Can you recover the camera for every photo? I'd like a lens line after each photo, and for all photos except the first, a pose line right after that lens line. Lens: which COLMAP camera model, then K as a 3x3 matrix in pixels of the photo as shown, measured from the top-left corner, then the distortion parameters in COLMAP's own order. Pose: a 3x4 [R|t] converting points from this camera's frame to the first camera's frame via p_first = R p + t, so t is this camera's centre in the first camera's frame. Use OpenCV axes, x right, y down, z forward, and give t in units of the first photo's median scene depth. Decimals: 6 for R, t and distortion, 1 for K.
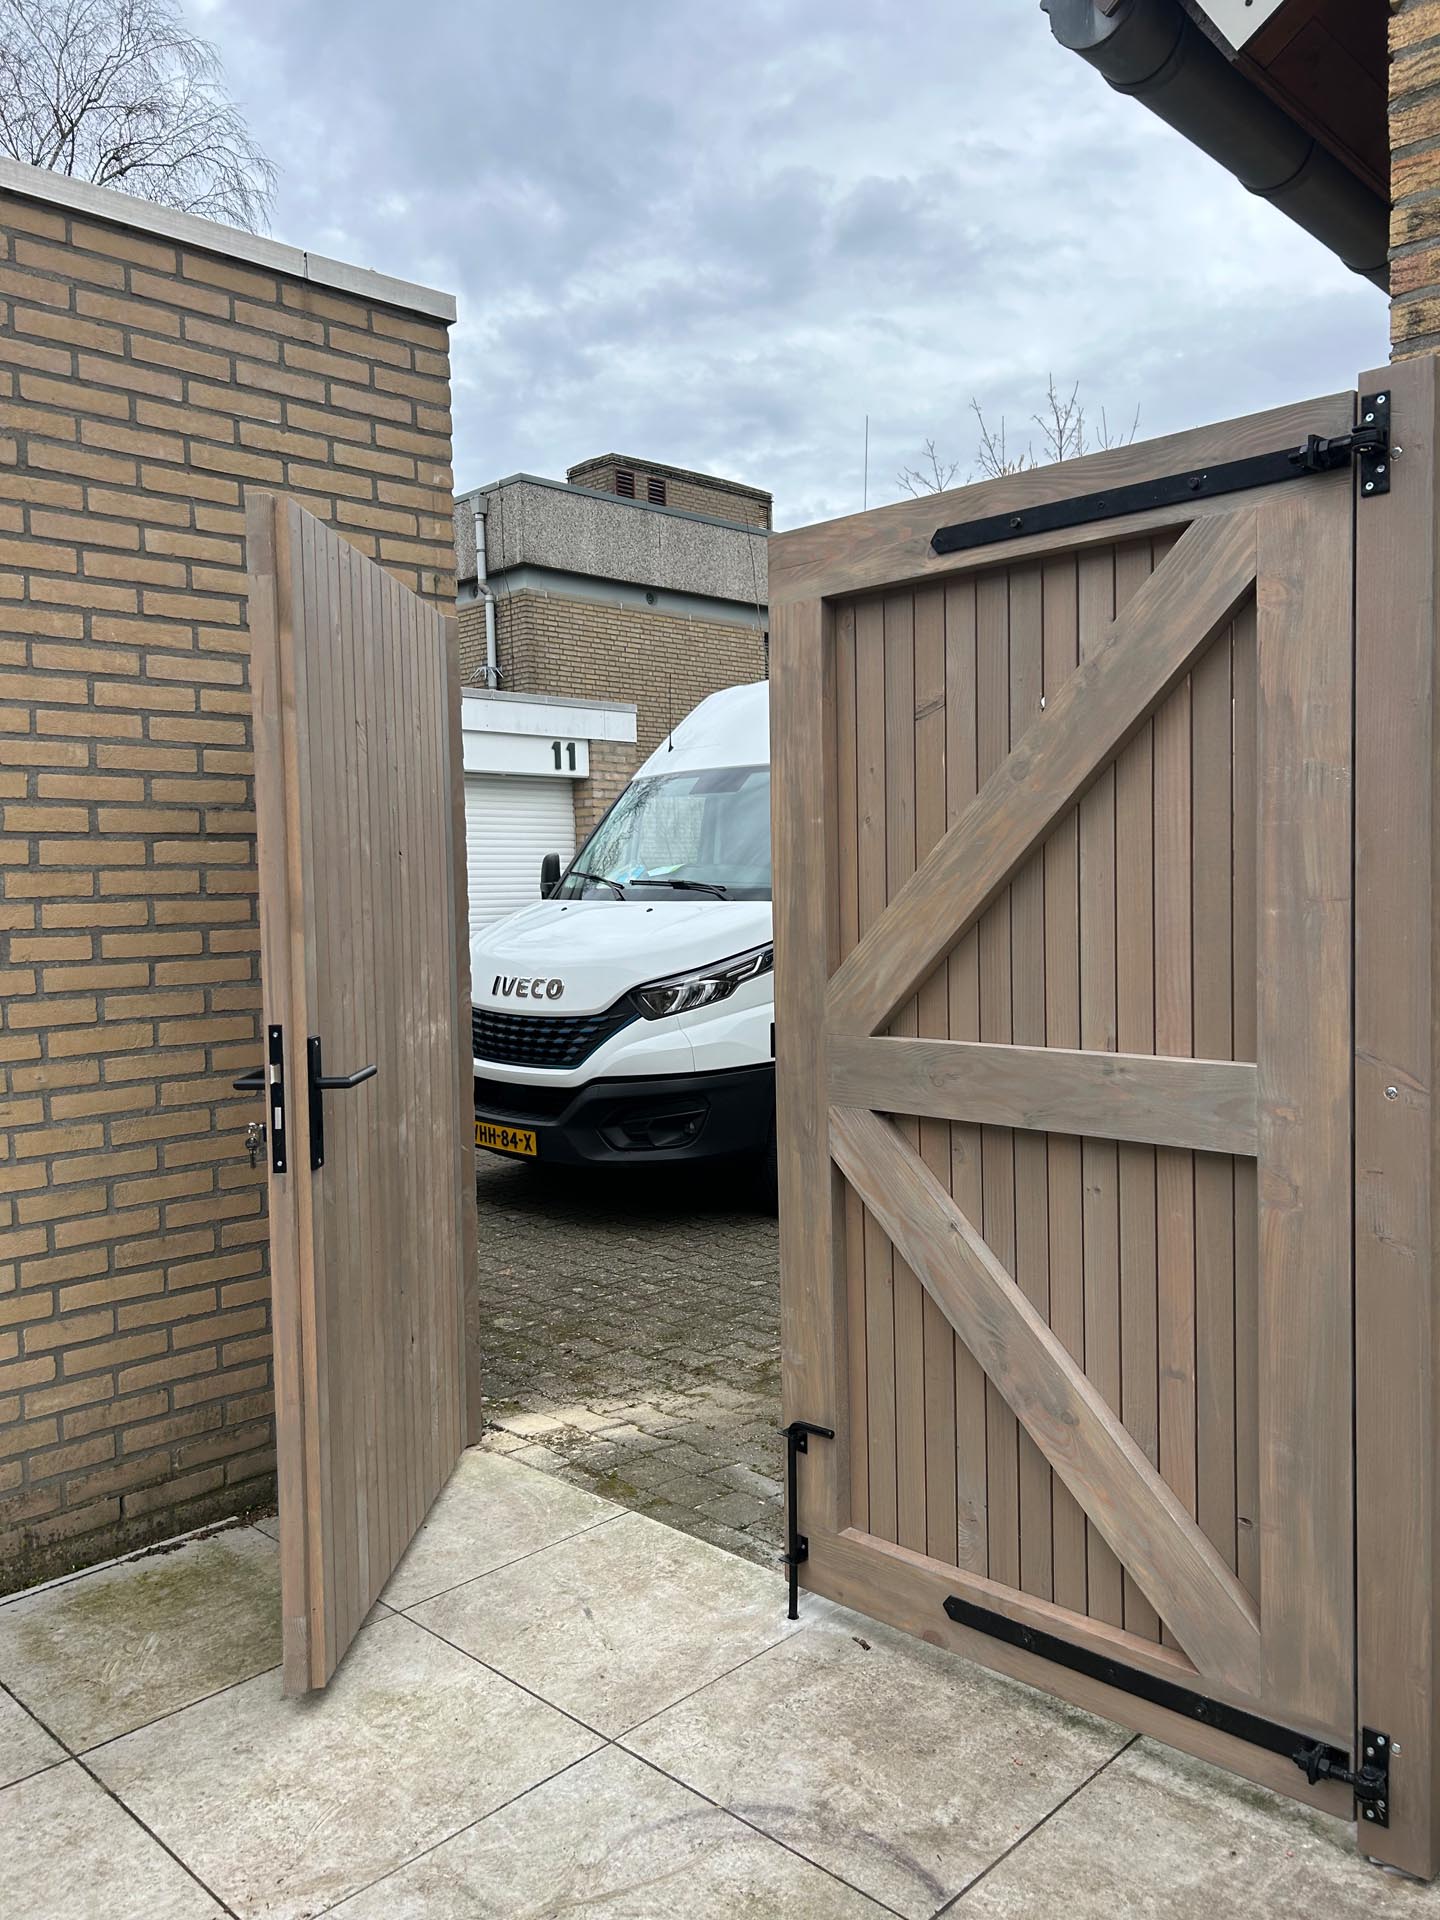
lens RADIAL K [[1455.0, 0, 705.1], [0, 1455.0, 957.2], [0, 0, 1]] dist [0.045587, -0.049475]
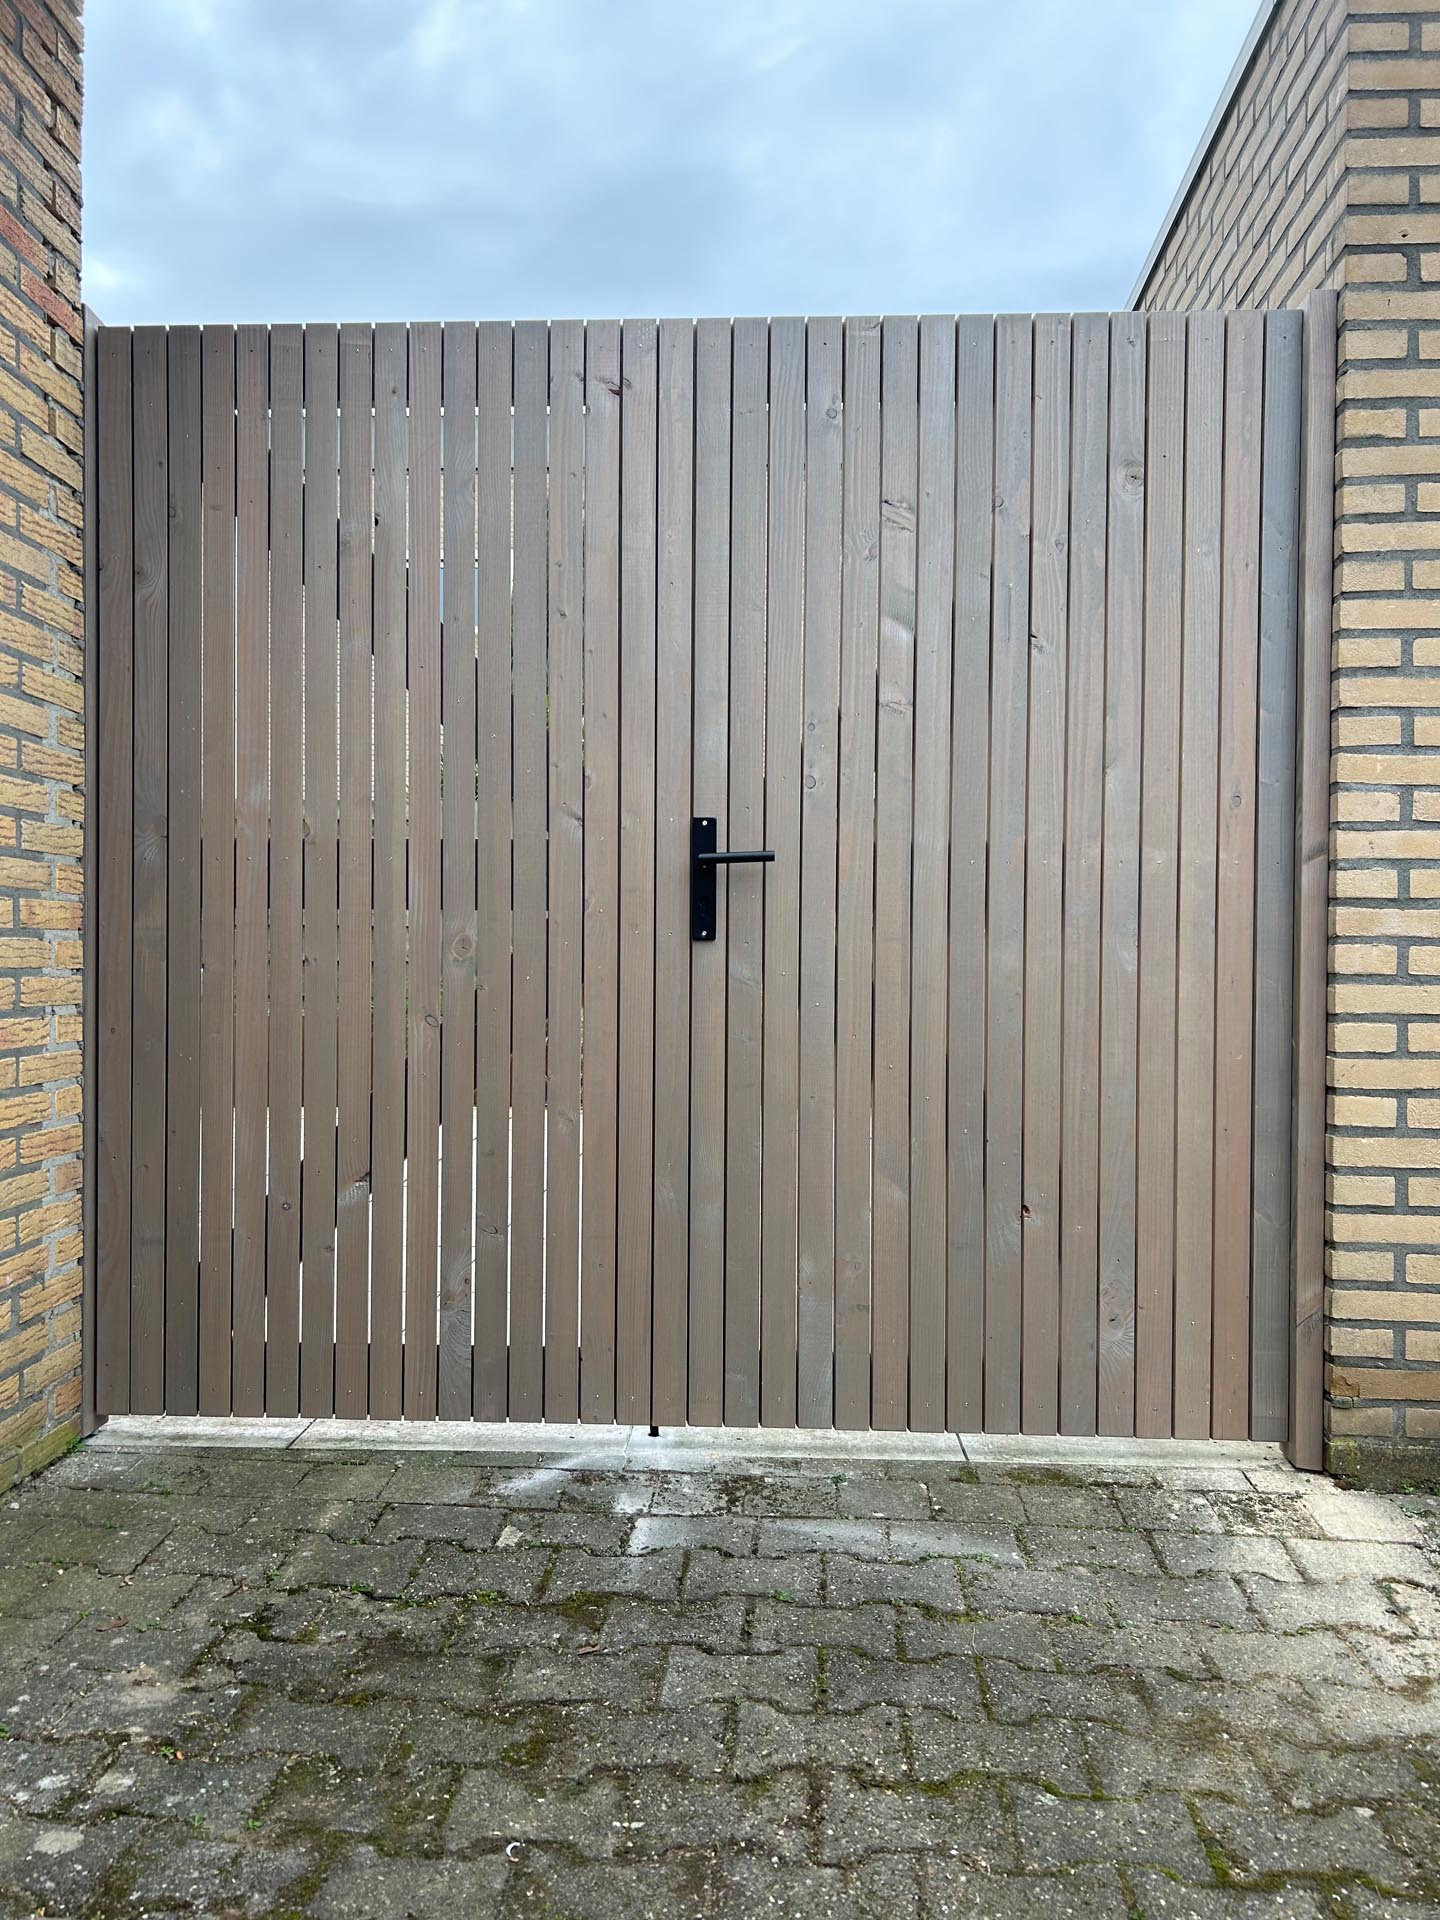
lens RADIAL K [[1437.9, 0, 669.4], [0, 1437.9, 958.2], [0, 0, 1]] dist [0.041987, -0.044485]
pose [[-0.755095, 0.022387, -0.655233, 0.808251], [-0.023045, 0.997893, 0.060652, 0.084683], [0.655210, 0.060898, -0.752988, 2.040180]]
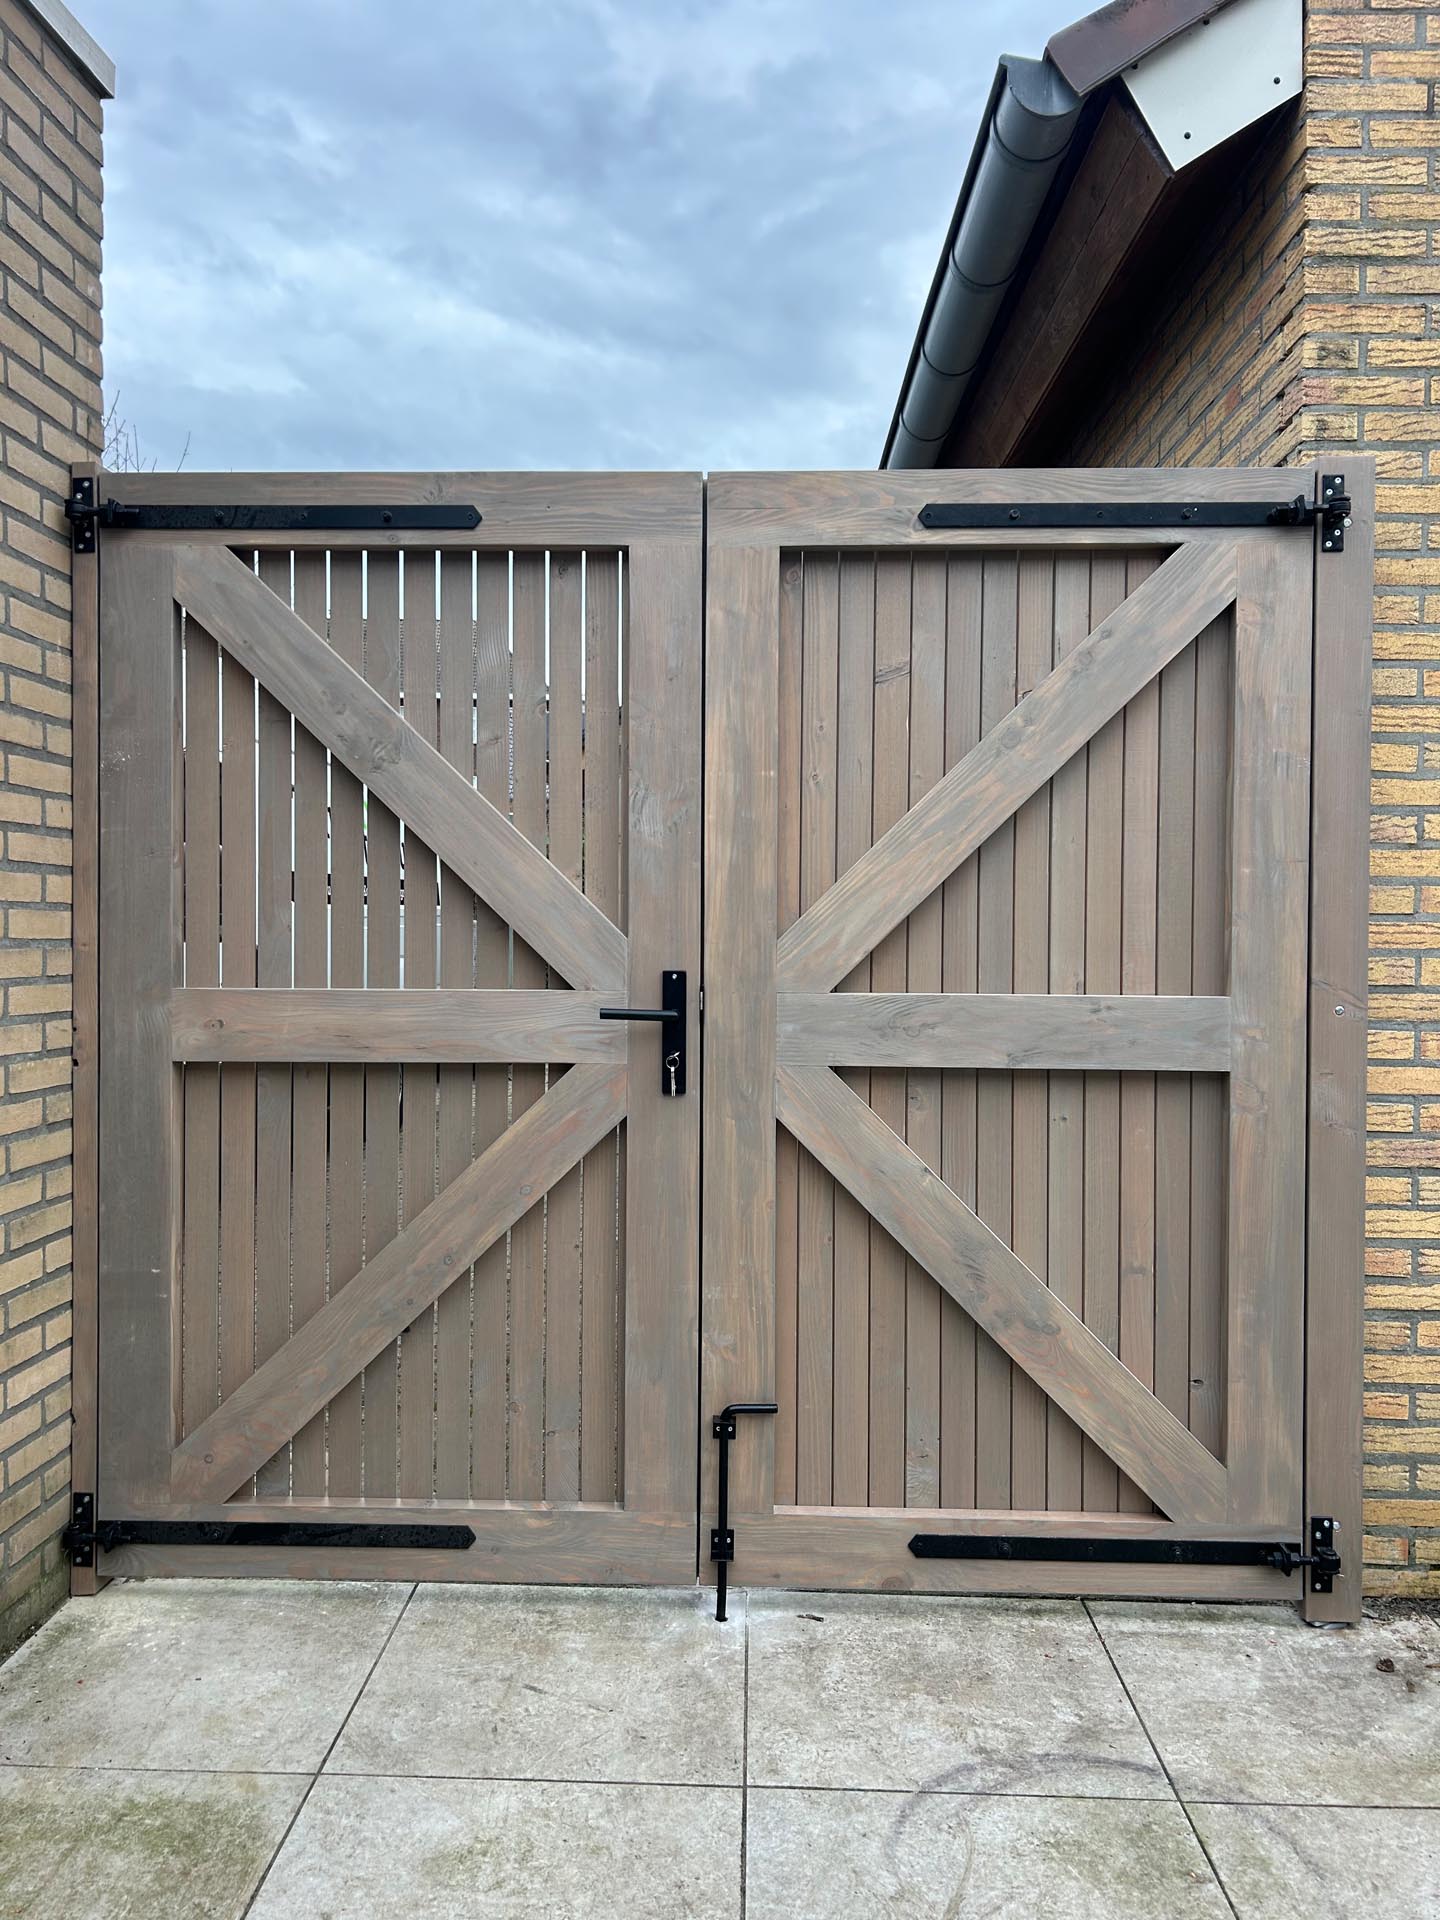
lens RADIAL K [[1455.0, 0, 705.1], [0, 1455.0, 957.2], [0, 0, 1]] dist [0.045587, -0.049475]
pose [[0.733128, 0.014132, 0.679944, -0.701385], [0.011530, 0.999382, -0.033202, 0.069486], [-0.679993, 0.032181, 0.732512, 0.365587]]
